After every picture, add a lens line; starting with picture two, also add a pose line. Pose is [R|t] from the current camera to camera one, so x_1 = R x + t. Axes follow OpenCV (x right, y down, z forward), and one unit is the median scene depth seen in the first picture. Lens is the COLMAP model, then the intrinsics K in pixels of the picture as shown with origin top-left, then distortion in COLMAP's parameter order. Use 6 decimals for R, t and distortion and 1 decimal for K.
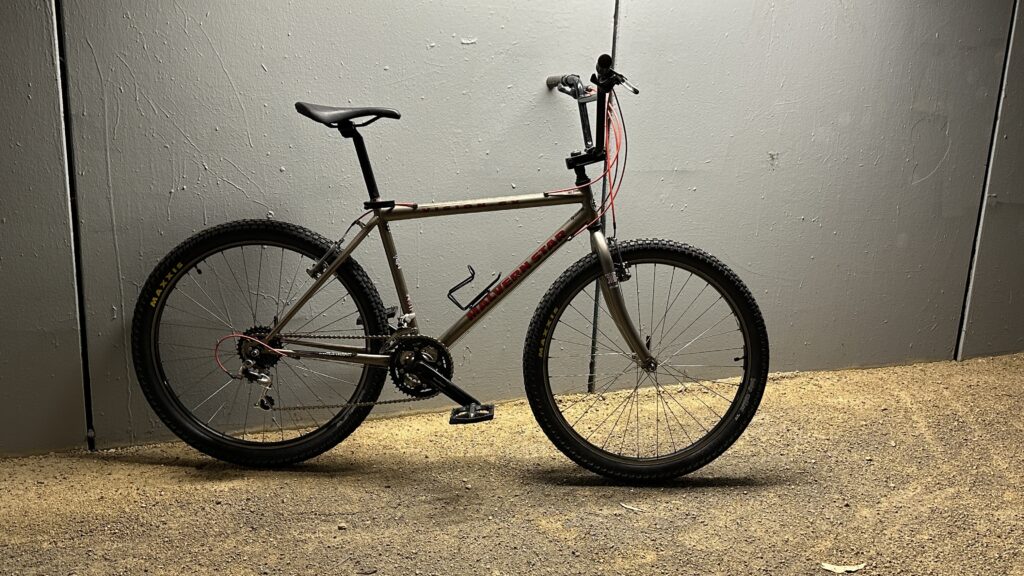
lens RADIAL K [[968.8, 0, 514.2], [0, 968.8, 290.0], [0, 0, 1]] dist [0.228777, -0.528905]
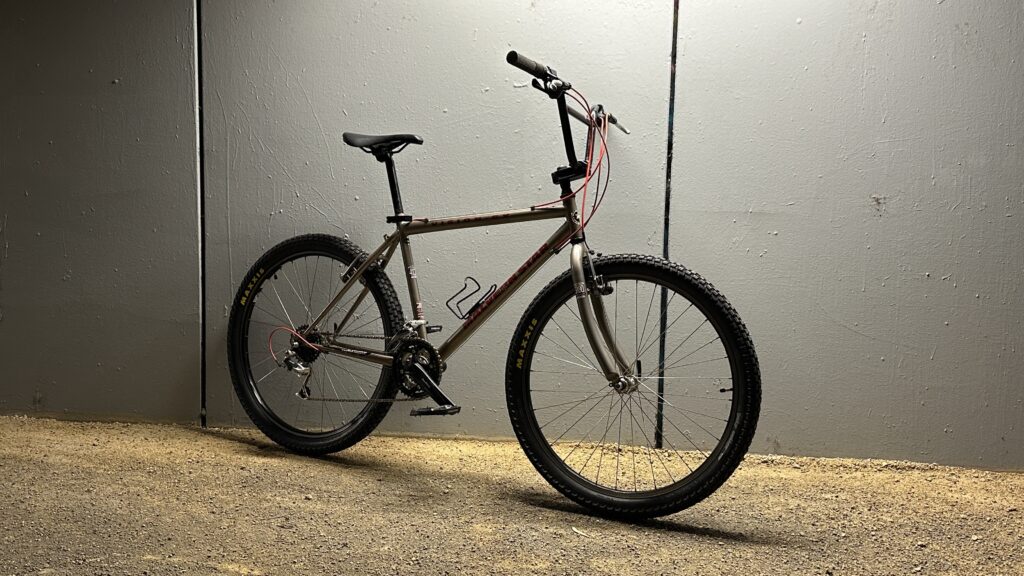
lens RADIAL K [[968.8, 0, 514.2], [0, 968.8, 290.0], [0, 0, 1]] dist [0.228777, -0.528905]
pose [[0.868356, 0.025224, -0.495300, 0.519256], [-0.117366, 0.980788, -0.155817, 0.147227], [0.481854, 0.193436, 0.854634, 0.124272]]
